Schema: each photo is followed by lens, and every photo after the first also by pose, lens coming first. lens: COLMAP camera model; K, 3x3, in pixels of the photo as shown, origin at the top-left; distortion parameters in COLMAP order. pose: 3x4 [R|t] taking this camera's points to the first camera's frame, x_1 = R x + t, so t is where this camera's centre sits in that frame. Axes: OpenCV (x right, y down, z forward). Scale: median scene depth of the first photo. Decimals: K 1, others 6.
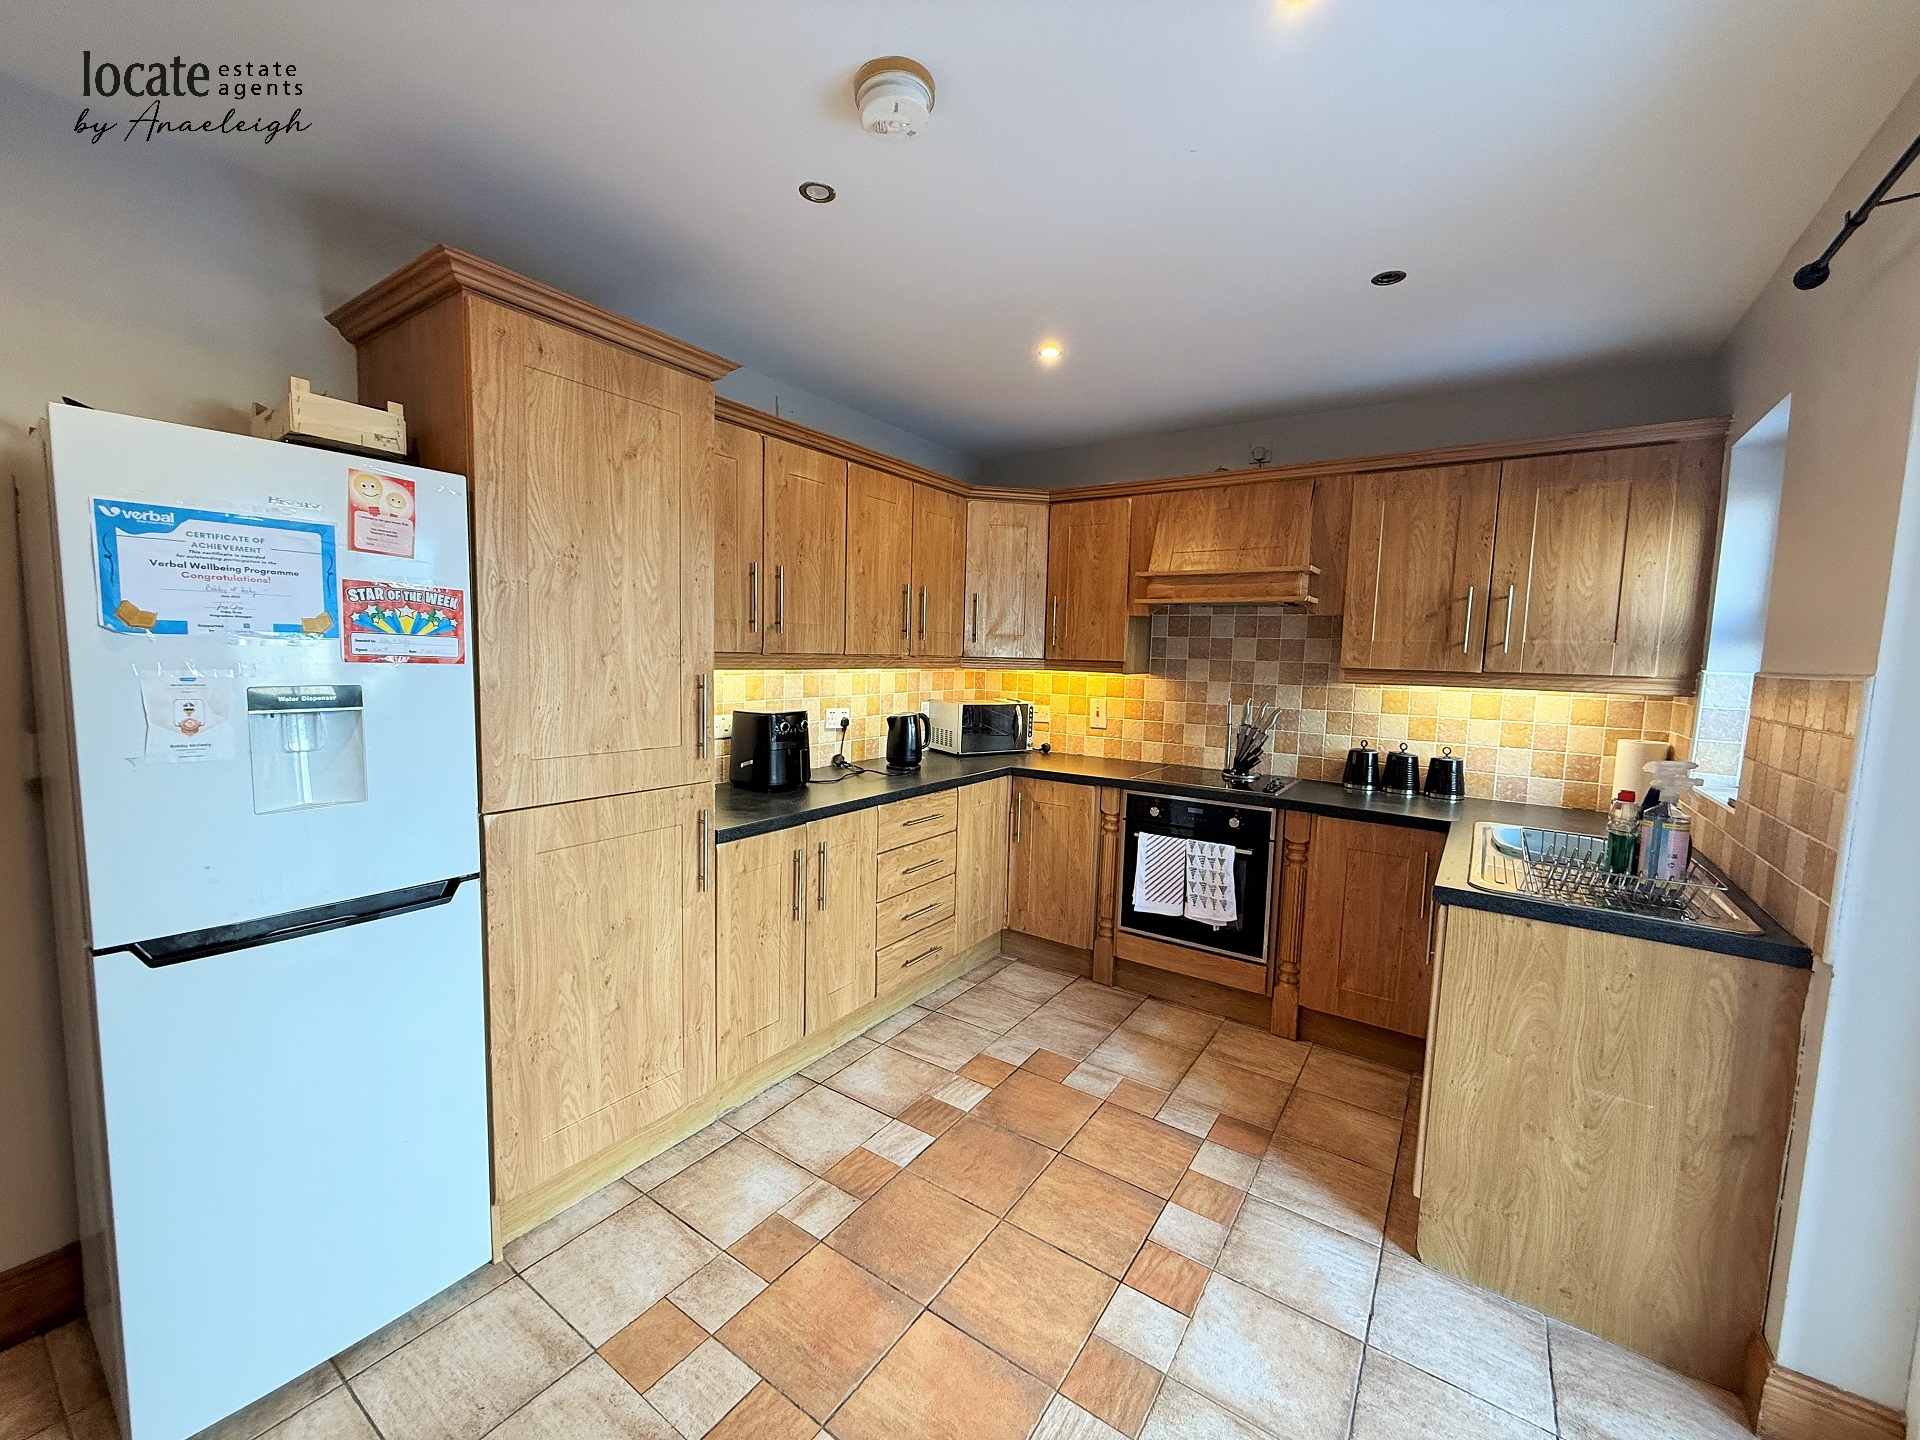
lens RADIAL K [[760.7, 0, 959.1], [0, 760.7, 722.3], [0, 0, 1]] dist [-0.001676, 0.000748]
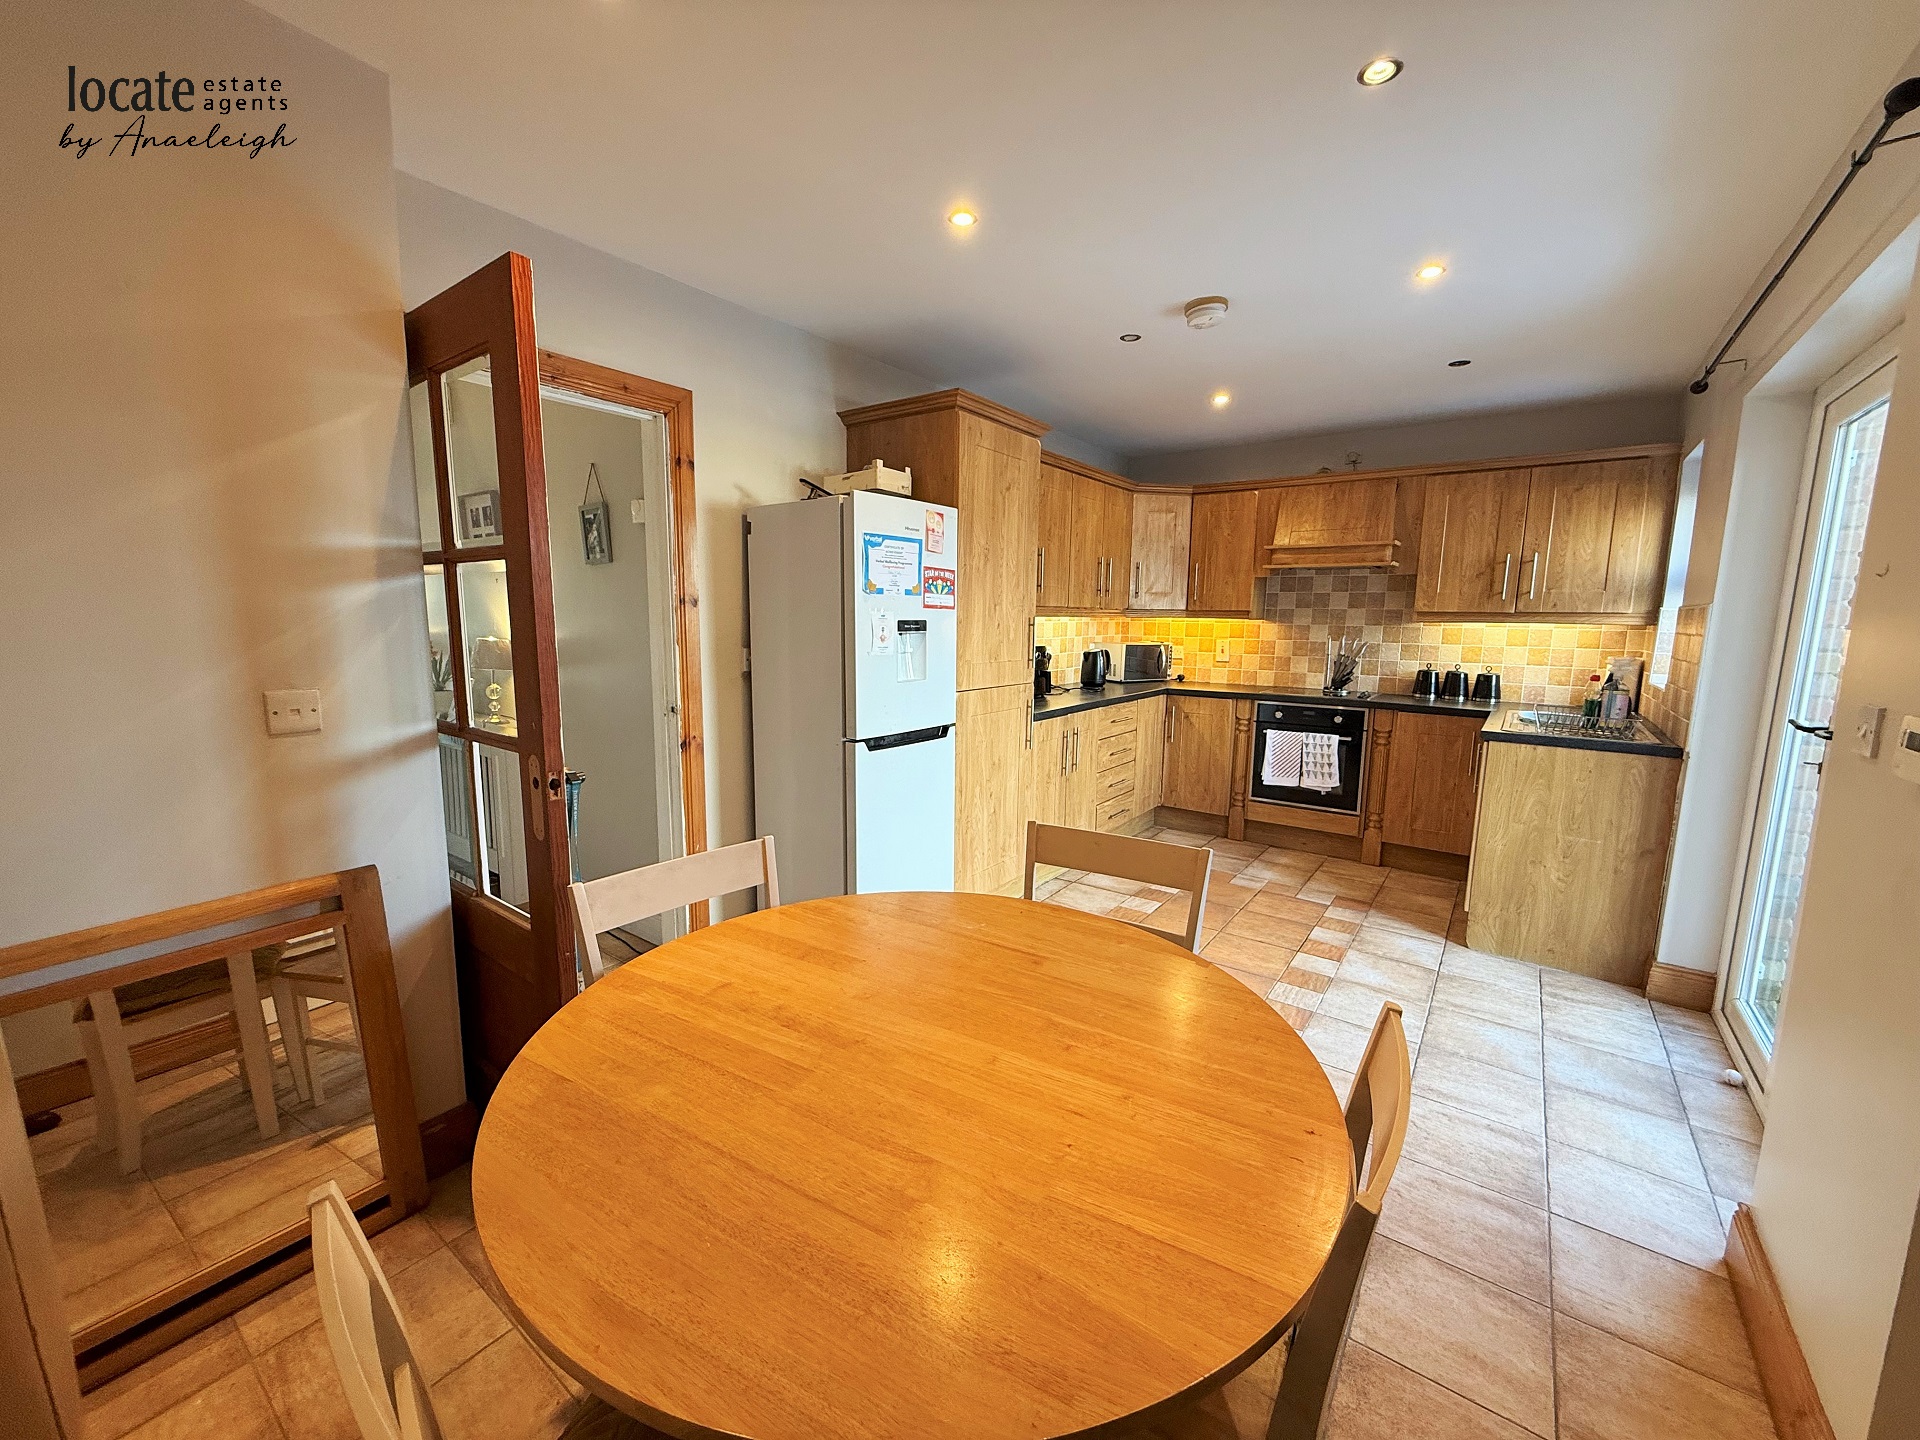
lens RADIAL K [[760.7, 0, 958.1], [0, 760.7, 721.6], [0, 0, 1]] dist [-0.001676, 0.000748]
pose [[0.999326, -0.008296, -0.035765, -0.437967], [0.009986, 0.998829, 0.047338, 0.083831], [0.035330, -0.047663, 0.998238, -0.670218]]
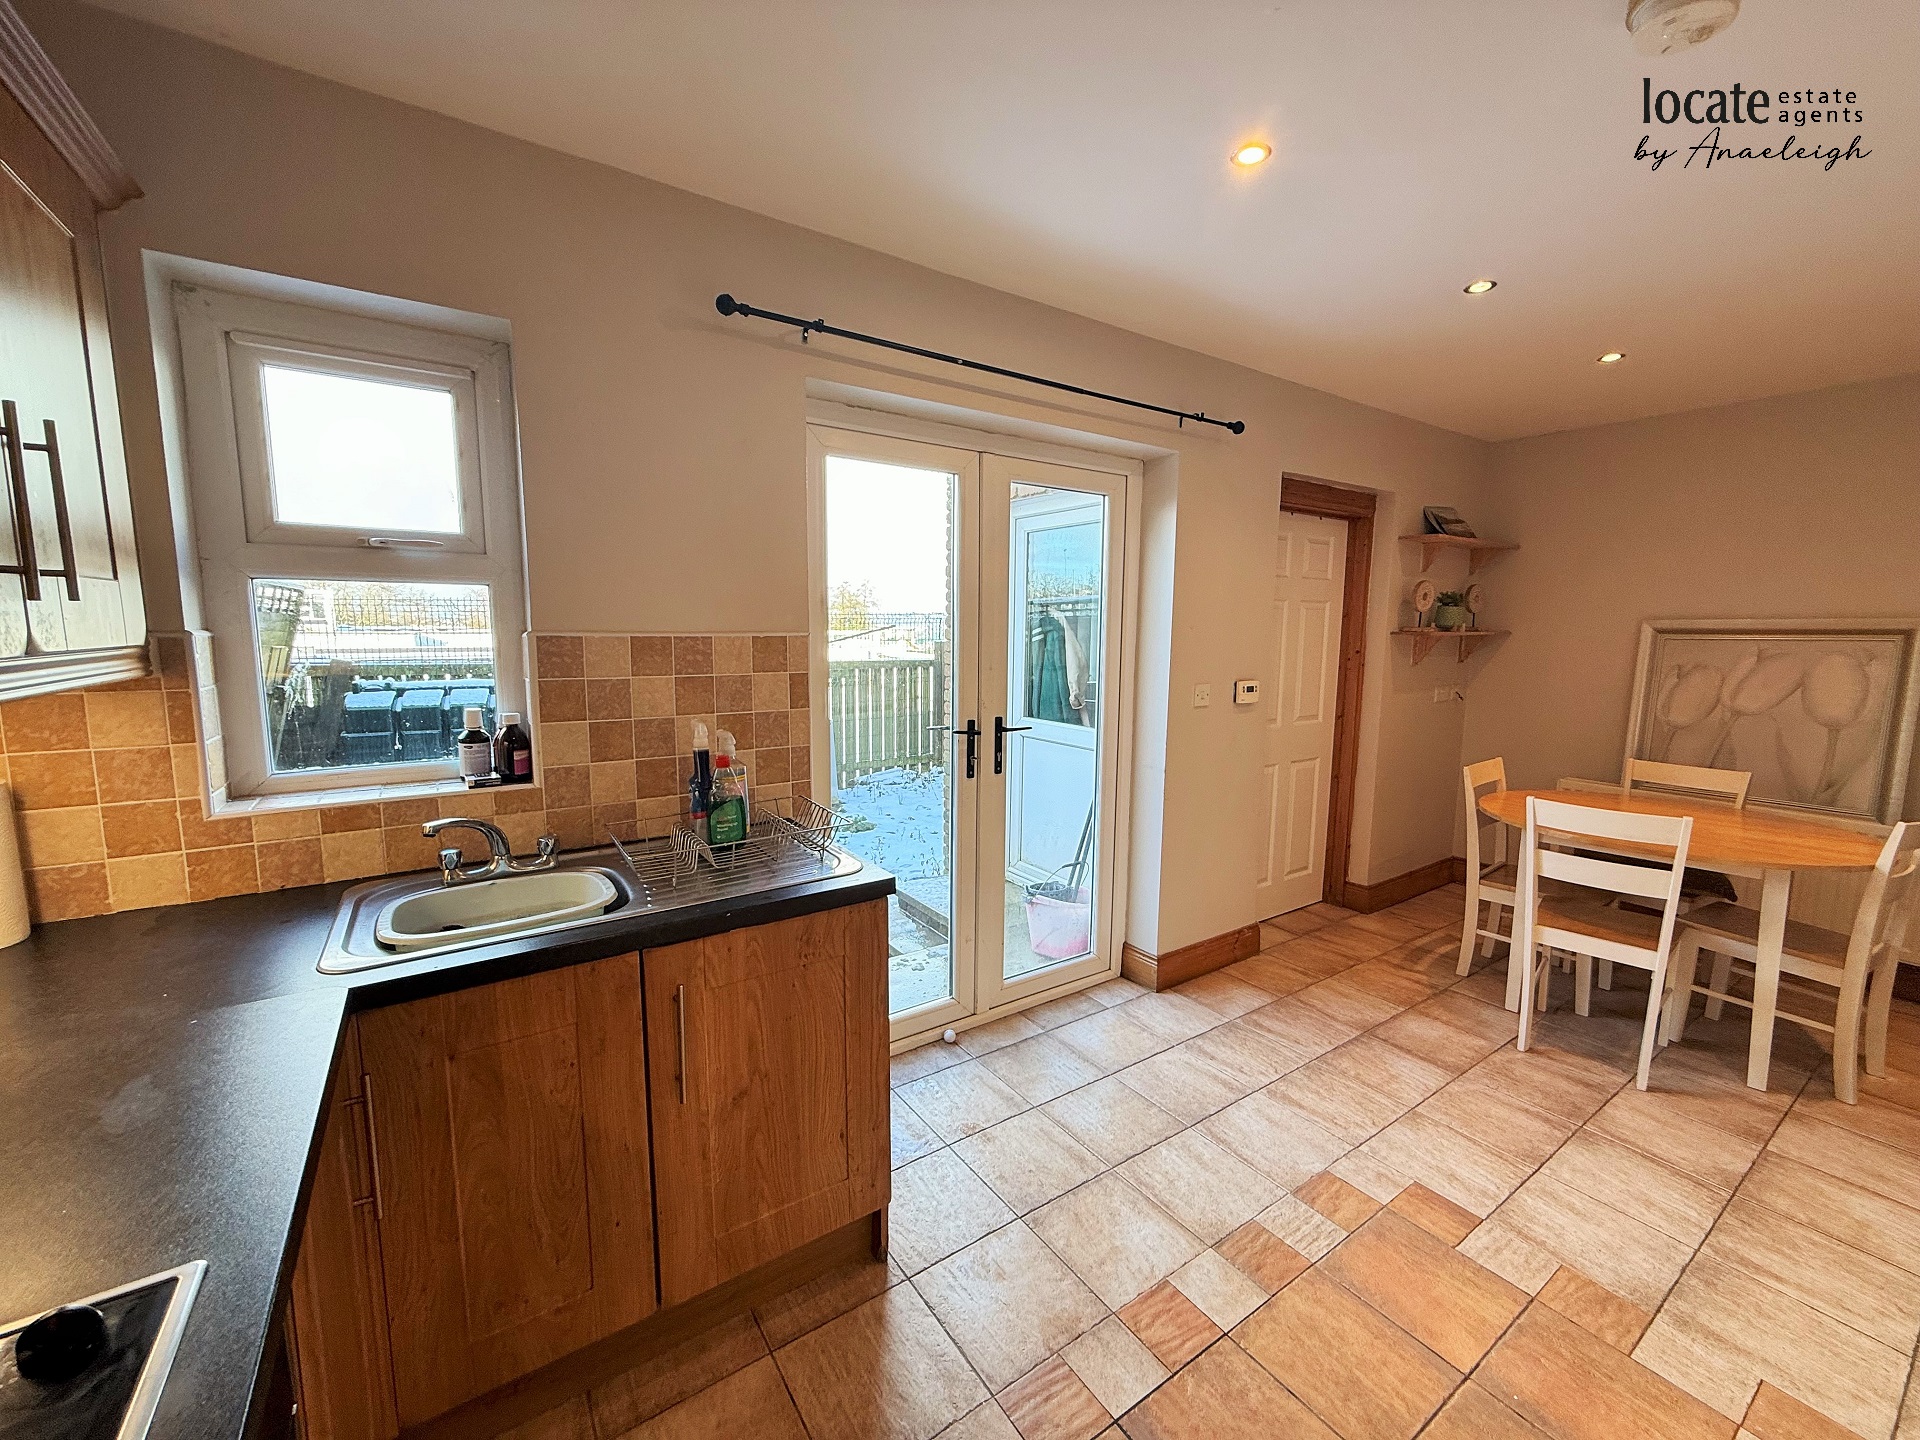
lens RADIAL K [[760.7, 0, 969.5], [0, 760.7, 720.1], [0, 0, 1]] dist [-0.001676, 0.000748]
pose [[-0.933026, -0.079007, 0.351028, 0.199232], [-0.000632, 0.975953, 0.217982, -0.139788], [-0.359809, 0.203161, -0.910639, 1.492436]]
